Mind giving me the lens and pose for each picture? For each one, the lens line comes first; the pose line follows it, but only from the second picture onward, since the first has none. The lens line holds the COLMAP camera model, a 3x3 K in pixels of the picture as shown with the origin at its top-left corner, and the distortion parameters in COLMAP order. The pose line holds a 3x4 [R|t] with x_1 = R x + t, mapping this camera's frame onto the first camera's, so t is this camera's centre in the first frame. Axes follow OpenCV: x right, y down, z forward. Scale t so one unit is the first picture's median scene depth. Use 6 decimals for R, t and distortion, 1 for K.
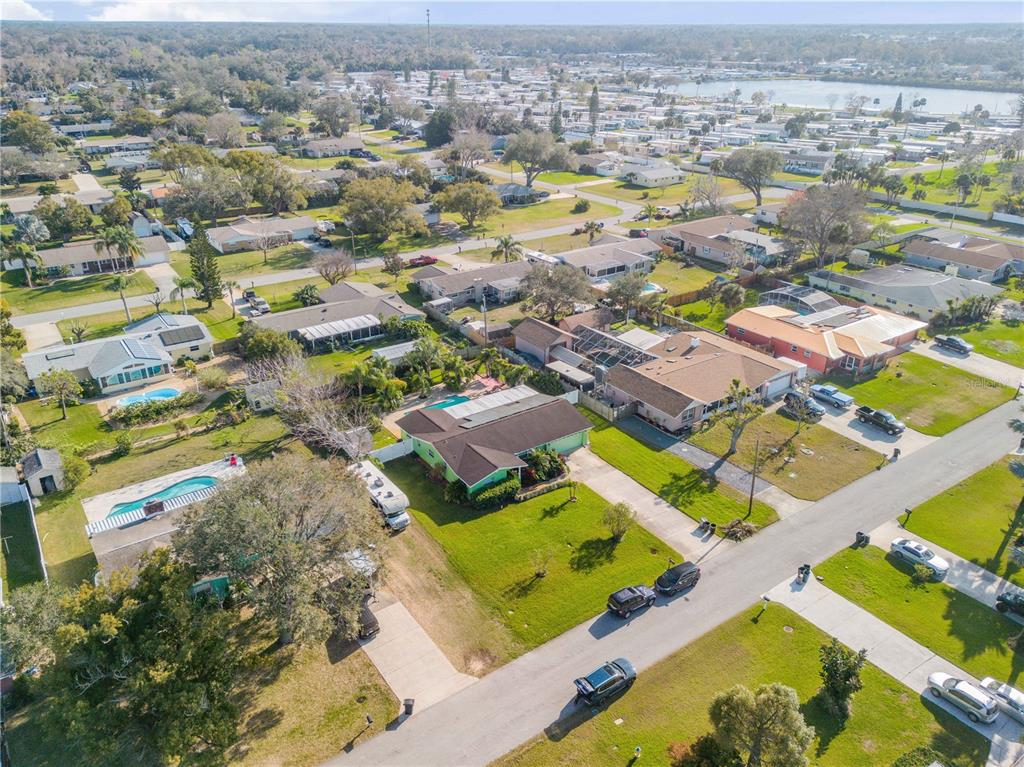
lens RADIAL K [[742.6, 0, 518.3], [0, 742.6, 385.7], [0, 0, 1]] dist [0.077306, -0.079366]
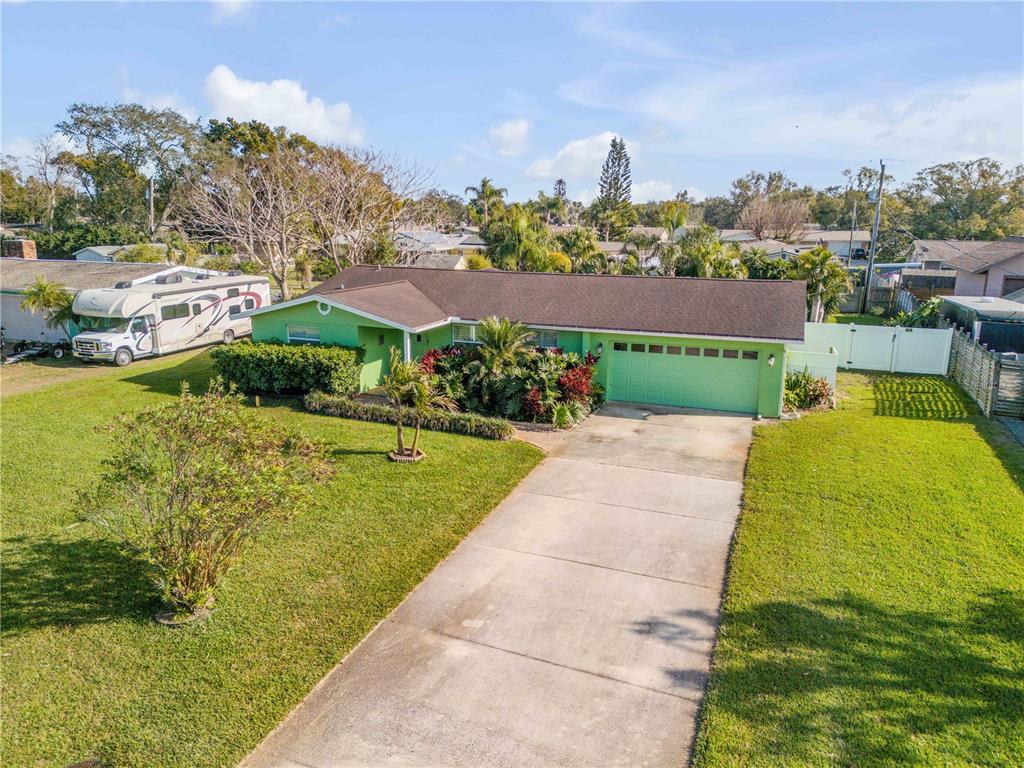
lens RADIAL K [[742.6, 0, 518.3], [0, 742.6, 386.2], [0, 0, 1]] dist [0.077306, -0.079366]
pose [[0.570603, 0.186086, -0.799865, 0.248816], [-0.361952, 0.931270, -0.041550, 0.111987], [0.737159, 0.313222, 0.598740, 0.764021]]
